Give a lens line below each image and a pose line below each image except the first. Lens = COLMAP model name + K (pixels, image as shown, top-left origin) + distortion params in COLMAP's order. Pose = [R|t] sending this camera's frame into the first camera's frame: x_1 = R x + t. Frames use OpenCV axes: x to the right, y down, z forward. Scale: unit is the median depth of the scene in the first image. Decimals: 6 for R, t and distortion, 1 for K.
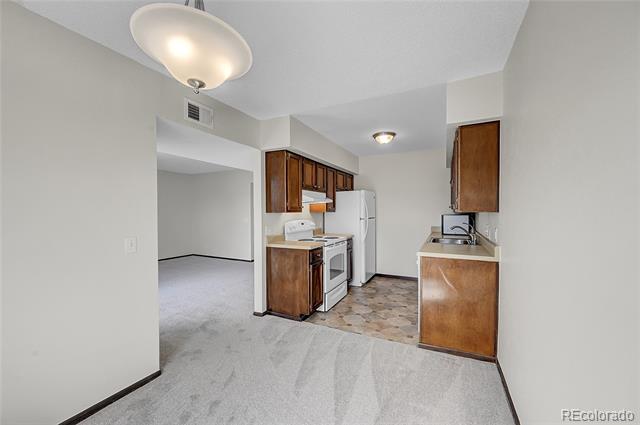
lens RADIAL K [[254.8, 0, 318.2], [0, 254.8, 214.1], [0, 0, 1]] dist [-0.007560, 0.000411]
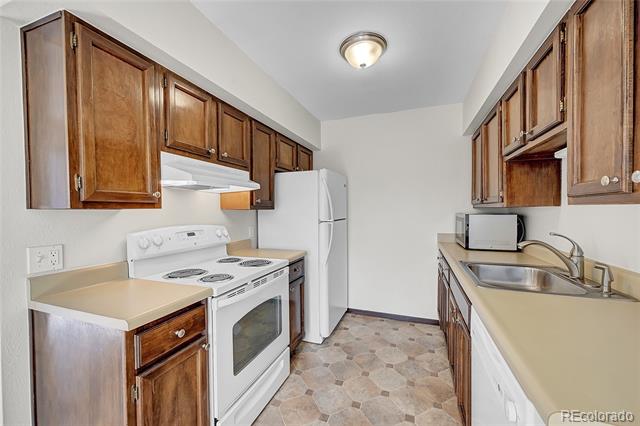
lens RADIAL K [[254.8, 0, 323.2], [0, 254.8, 213.1], [0, 0, 1]] dist [-0.007560, 0.000411]
pose [[0.993254, -0.003242, 0.115910, 0.114639], [0.003188, 0.999995, 0.000648, 0.000707], [-0.115911, -0.000274, 0.993260, 0.473829]]
